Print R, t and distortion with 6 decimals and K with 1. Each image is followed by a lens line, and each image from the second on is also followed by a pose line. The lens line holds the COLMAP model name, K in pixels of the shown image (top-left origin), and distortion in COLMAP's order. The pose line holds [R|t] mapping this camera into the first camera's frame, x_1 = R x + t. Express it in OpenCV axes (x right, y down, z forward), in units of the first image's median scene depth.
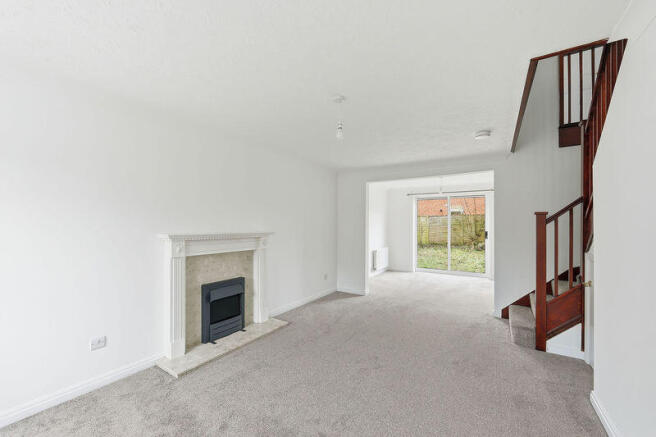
lens RADIAL K [[262.7, 0, 323.6], [0, 262.7, 224.8], [0, 0, 1]] dist [-0.009299, 0.001258]
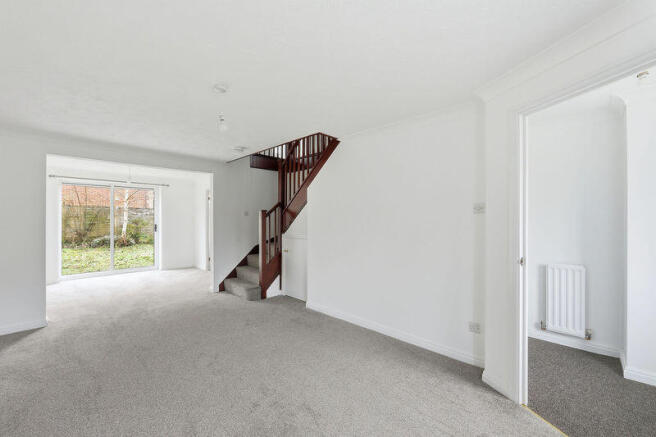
lens RADIAL K [[262.7, 0, 332.4], [0, 262.7, 218.3], [0, 0, 1]] dist [-0.009299, 0.001258]
pose [[0.162767, 0.001643, 0.986663, -0.518891], [-0.001555, 0.999998, -0.001408, 0.001127], [-0.986663, -0.001305, 0.162769, 0.269873]]
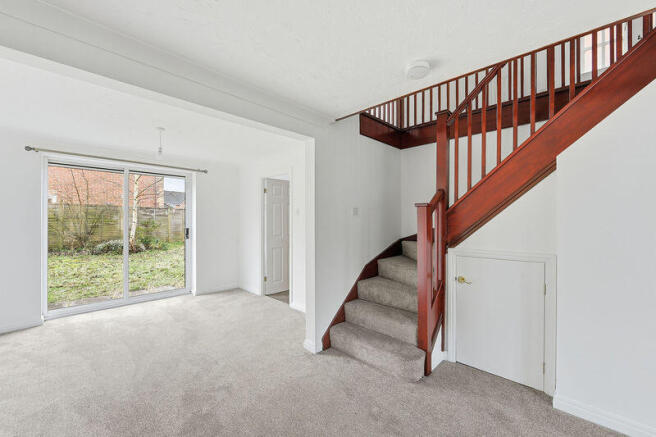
lens RADIAL K [[262.7, 0, 328.8], [0, 262.7, 219.4], [0, 0, 1]] dist [-0.009299, 0.001258]
pose [[0.174895, 0.005289, 0.984573, -0.016685], [-0.003270, 0.999983, -0.004790, 0.005828], [-0.984582, -0.002382, 0.174910, 0.921122]]
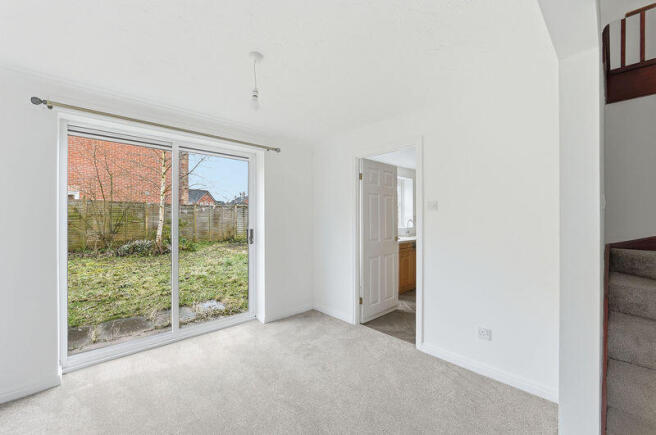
lens RADIAL K [[262.7, 0, 323.3], [0, 262.7, 217.5], [0, 0, 1]] dist [-0.009299, 0.001258]
pose [[0.228388, 0.004055, 0.973562, 0.283149], [-0.002618, 0.999990, -0.003551, 0.006835], [-0.973567, -0.001738, 0.228397, 1.375447]]
